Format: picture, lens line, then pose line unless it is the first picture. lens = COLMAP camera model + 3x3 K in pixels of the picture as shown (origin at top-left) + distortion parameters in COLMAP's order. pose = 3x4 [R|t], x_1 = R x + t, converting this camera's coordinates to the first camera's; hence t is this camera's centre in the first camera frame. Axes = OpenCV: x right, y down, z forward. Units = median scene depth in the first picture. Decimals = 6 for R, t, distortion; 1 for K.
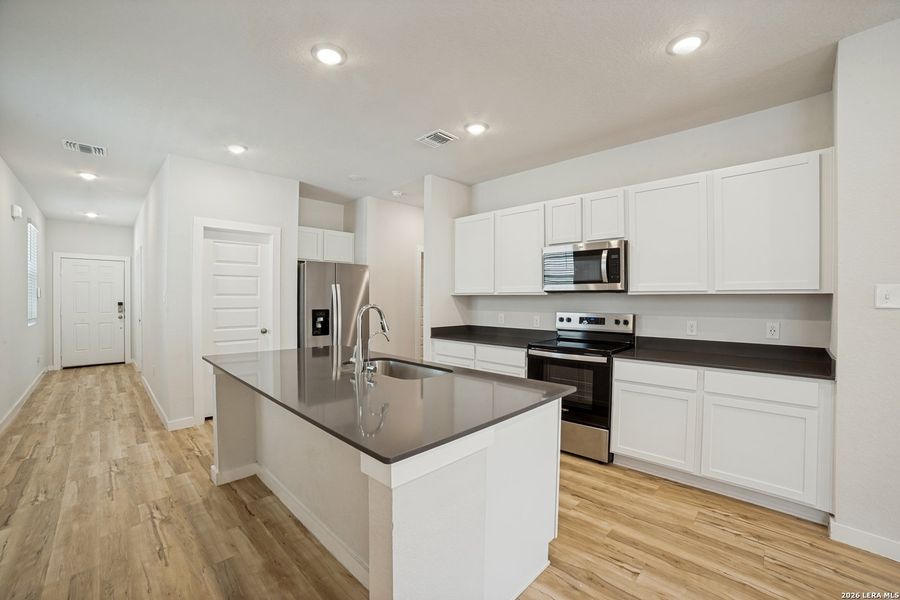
lens RADIAL K [[370.8, 0, 450.0], [0, 370.8, 300.0], [0, 0, 1]] dist [-0.104534, 0.033298]
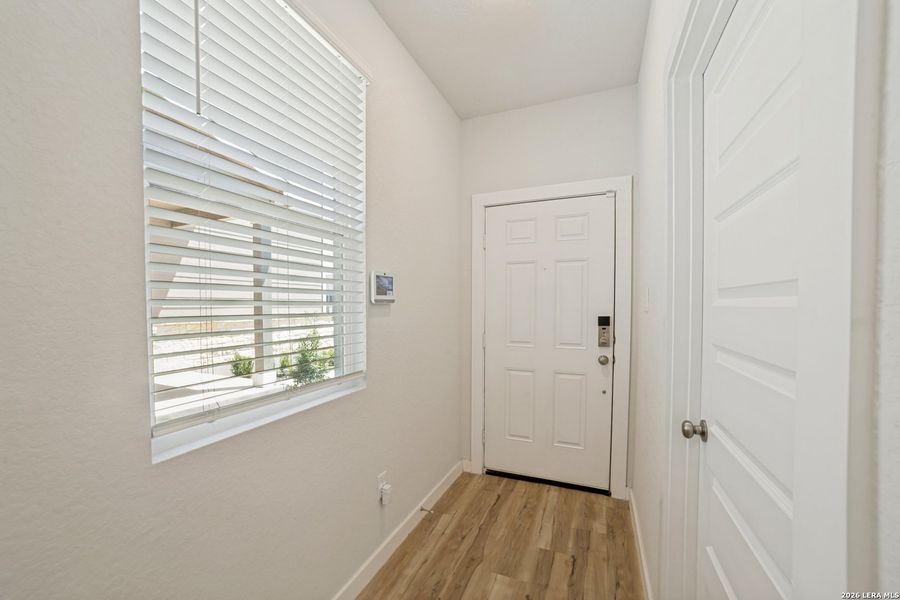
lens RADIAL K [[370.8, 0, 450.0], [0, 370.8, 300.0], [0, 0, 1]] dist [-0.104534, 0.033298]
pose [[0.362355, -0.002873, -0.932036, -1.041829], [-0.005495, 0.999971, -0.005219, -0.010834], [0.932024, 0.007013, 0.362329, 1.125866]]
